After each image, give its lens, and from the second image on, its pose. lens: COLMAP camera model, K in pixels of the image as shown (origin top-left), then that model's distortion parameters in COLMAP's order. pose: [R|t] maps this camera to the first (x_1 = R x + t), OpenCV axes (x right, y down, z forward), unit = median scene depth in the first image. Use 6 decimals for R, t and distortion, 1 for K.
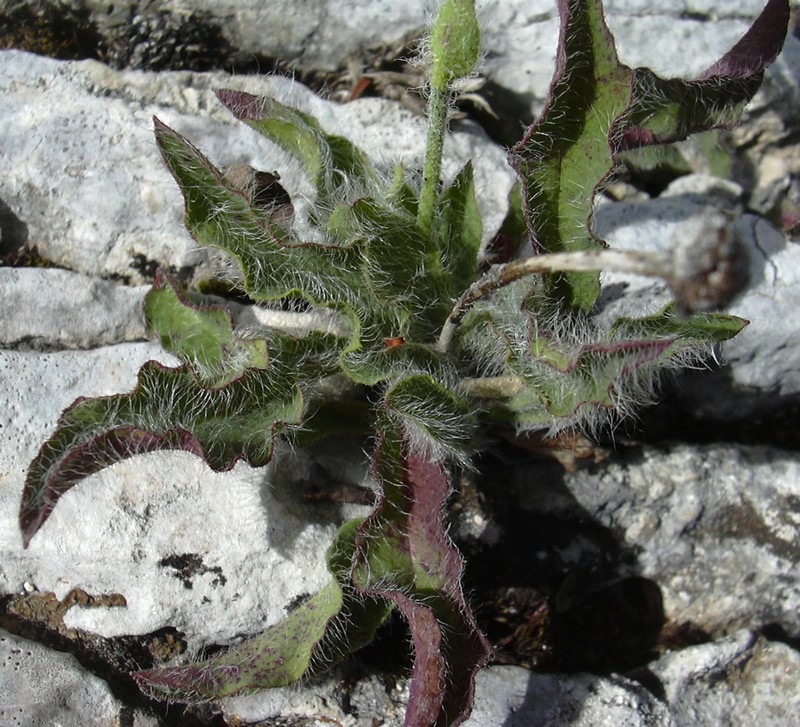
lens RADIAL K [[1079.6, 0, 399.0], [0, 1079.6, 364.9], [0, 0, 1]] dist [-0.168650, 0.000000]
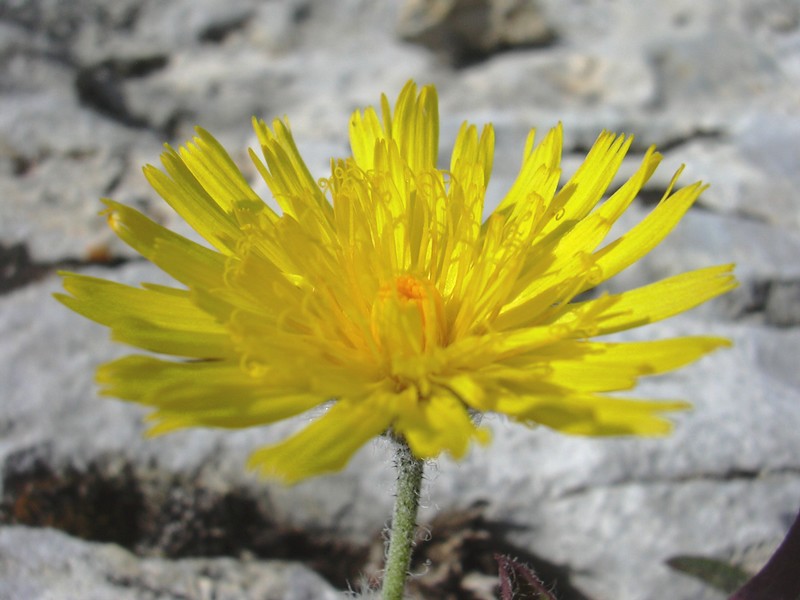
lens RADIAL K [[868.5, 0, 405.1], [0, 868.5, 300.5], [0, 0, 1]] dist [-0.147907, 0.000000]
pose [[0.981952, -0.020762, -0.187986, 0.159605], [-0.045145, 0.939493, -0.339580, -0.261499], [0.183662, 0.341938, 0.921600, 0.207883]]
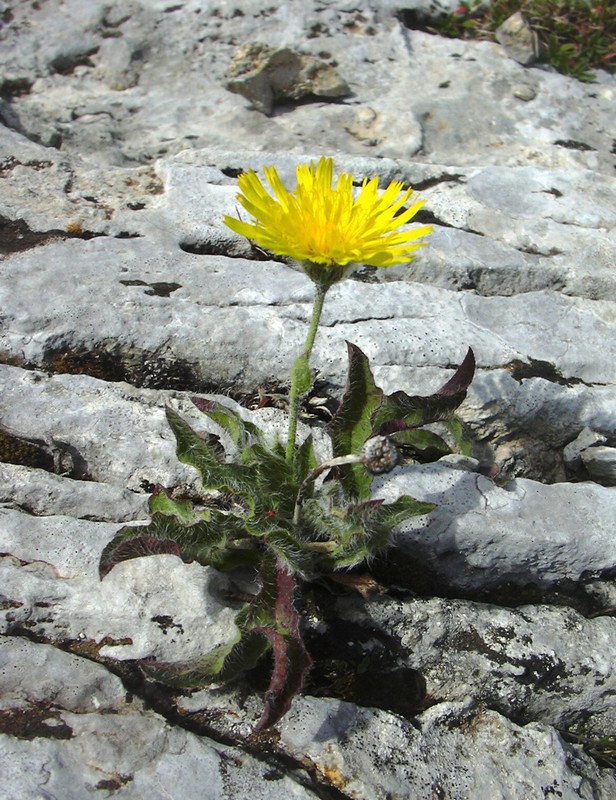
lens RADIAL K [[955.1, 0, 308.0], [0, 955.1, 402.9], [0, 0, 1]] dist [-0.190597, 0.000000]
pose [[0.999656, 0.021586, -0.014923, 0.074965], [-0.024897, 0.959864, -0.279360, 0.235728], [0.008294, 0.279635, 0.960071, -0.691419]]
